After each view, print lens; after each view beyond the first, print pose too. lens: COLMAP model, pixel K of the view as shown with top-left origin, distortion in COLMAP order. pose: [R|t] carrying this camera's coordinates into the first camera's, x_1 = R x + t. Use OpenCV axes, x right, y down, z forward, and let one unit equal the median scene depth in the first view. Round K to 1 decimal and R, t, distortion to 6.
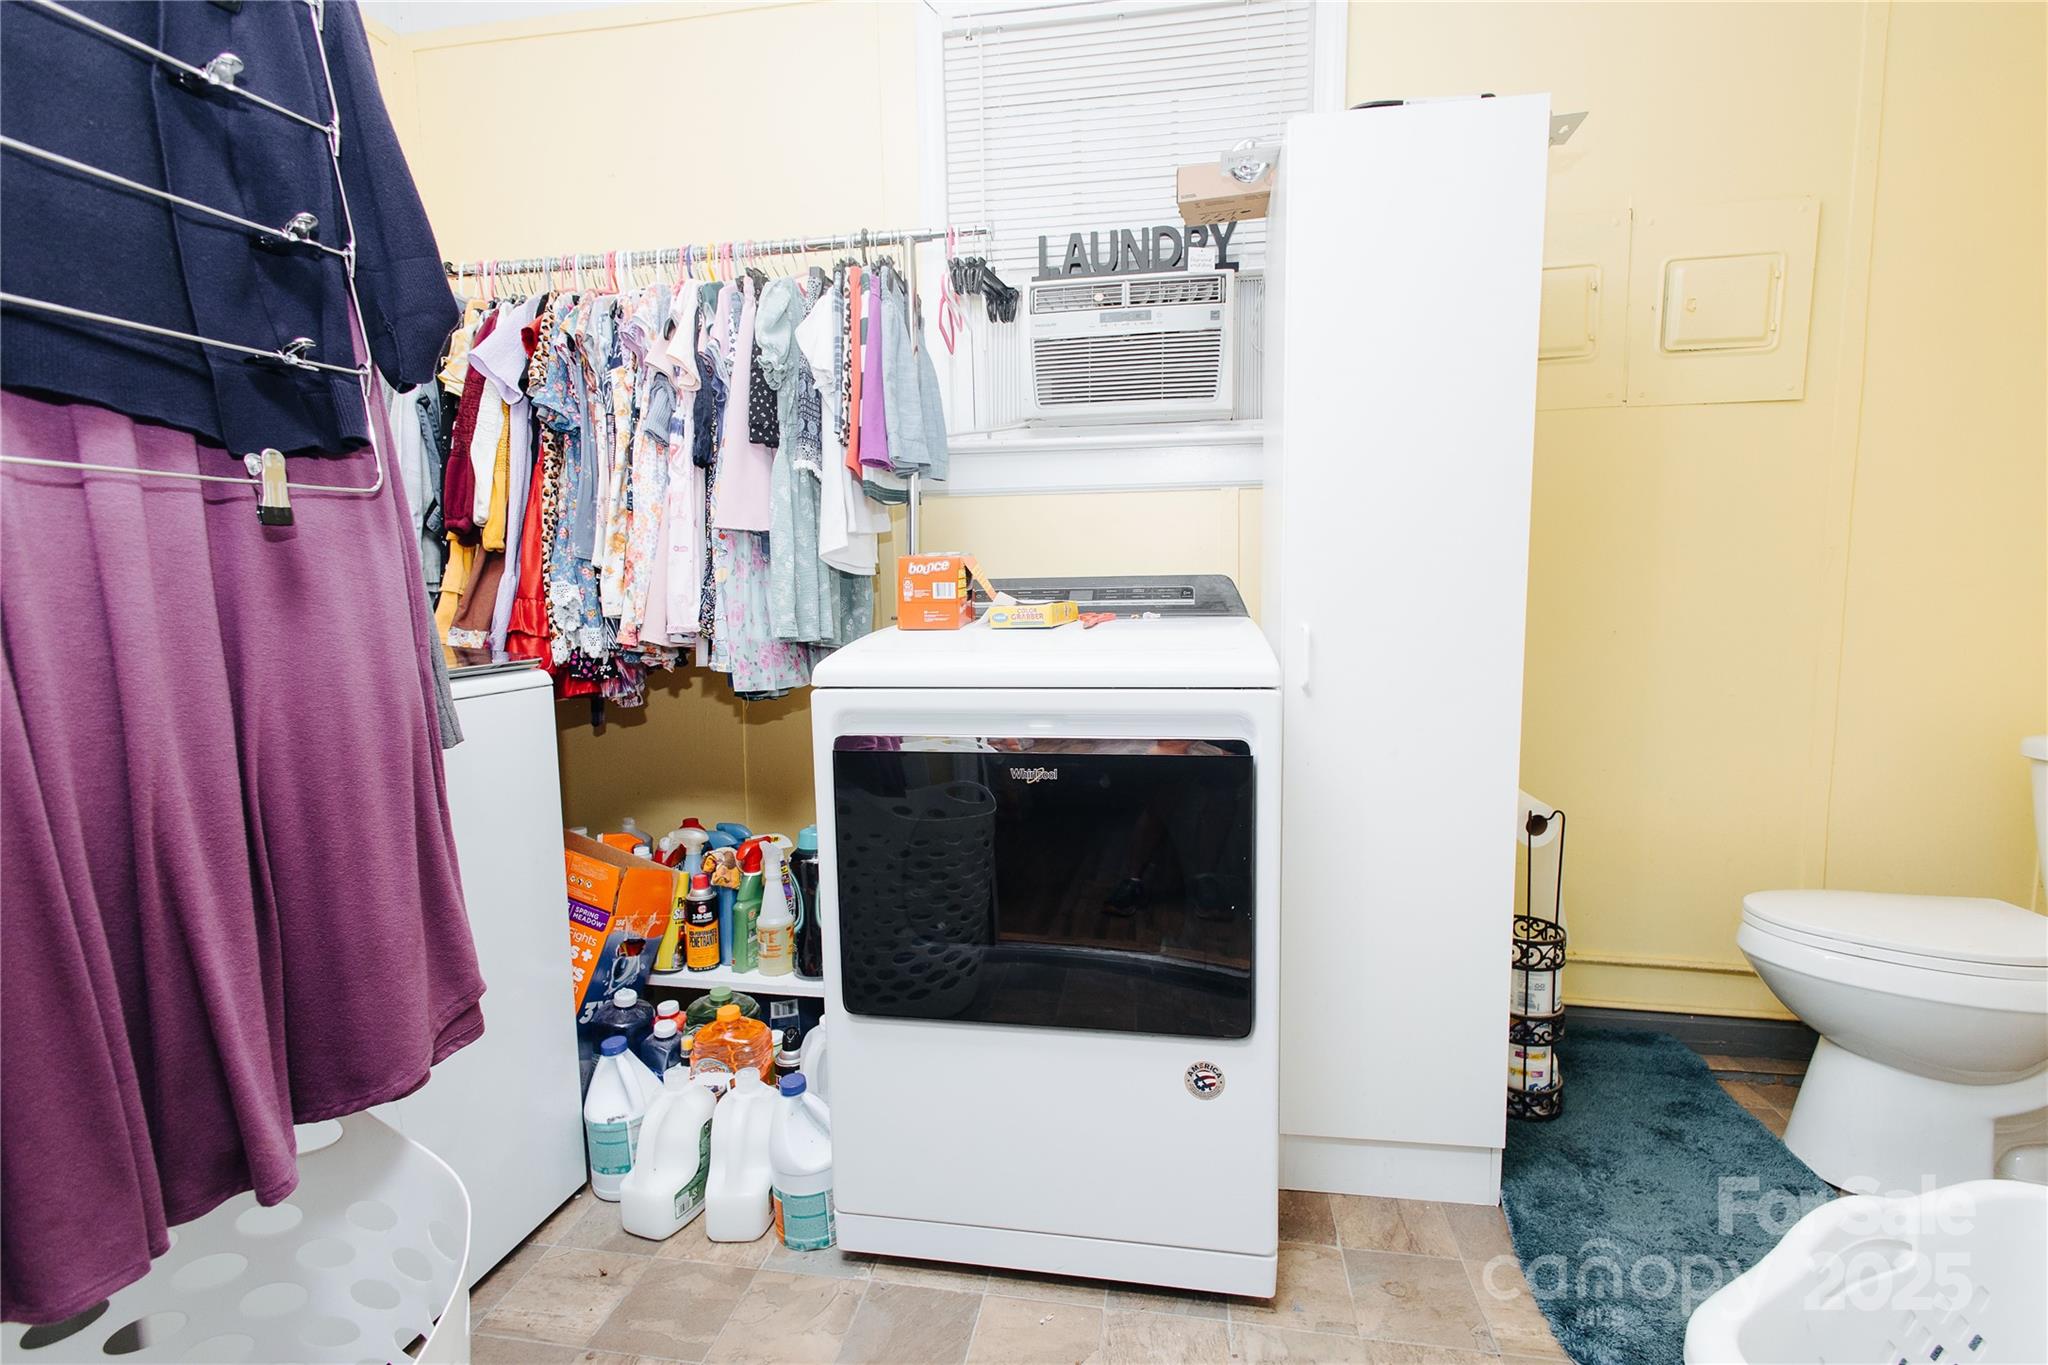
lens RADIAL K [[937.0, 0, 1021.2], [0, 937.0, 686.6], [0, 0, 1]] dist [0.014465, -0.004574]
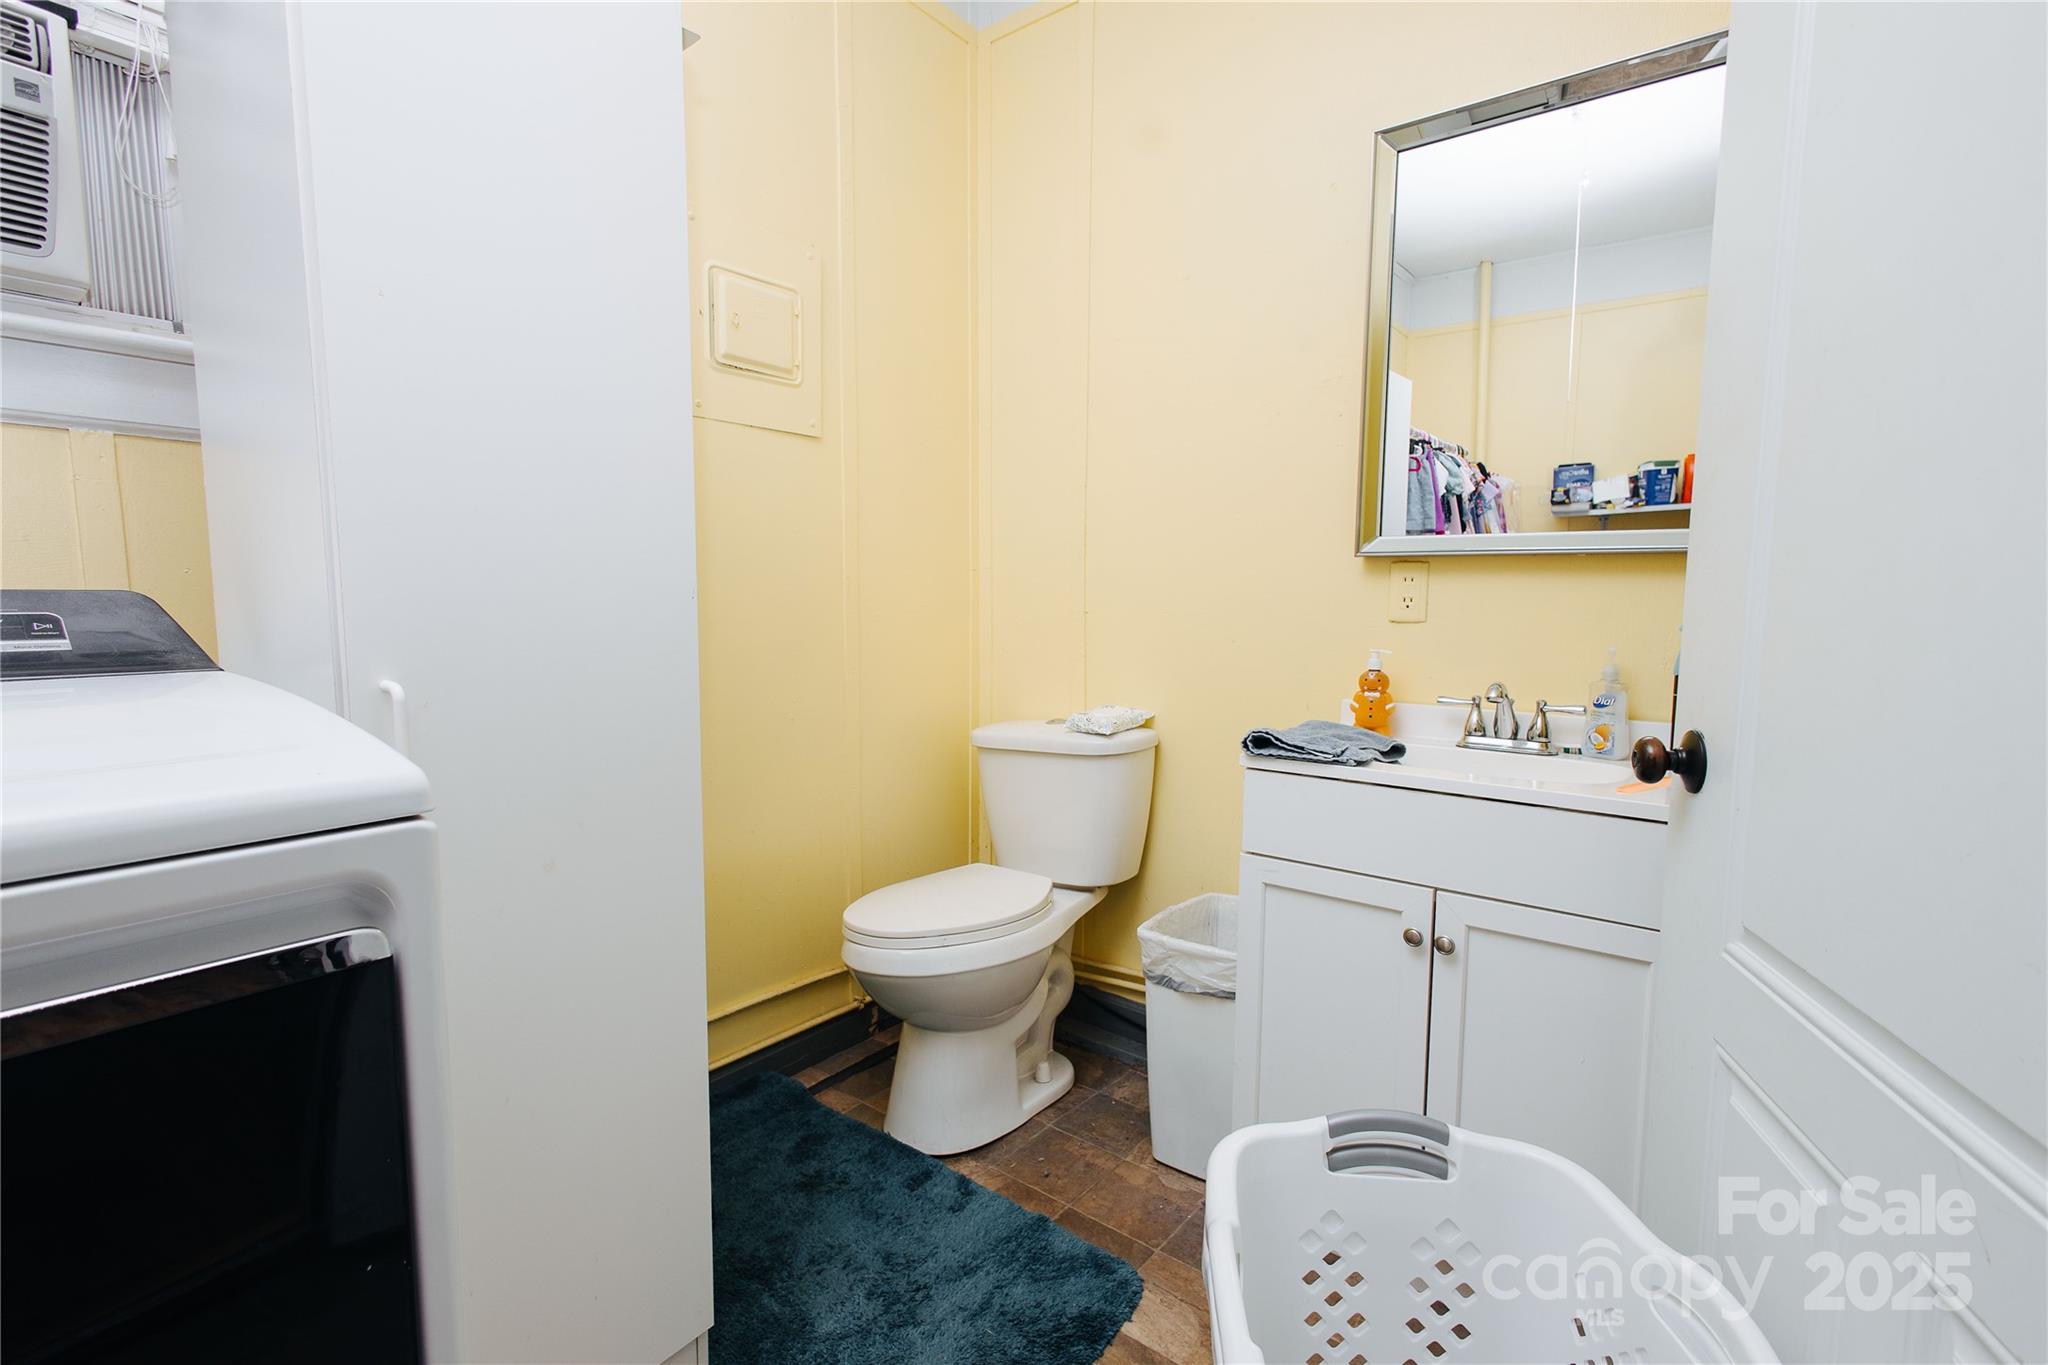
lens RADIAL K [[937.0, 0, 1020.0], [0, 937.0, 692.5], [0, 0, 1]] dist [0.014465, -0.004574]
pose [[0.489669, -0.074910, 0.868684, -0.003261], [0.101428, 0.994432, 0.028580, -0.027278], [-0.865989, 0.074114, 0.494541, 0.307584]]
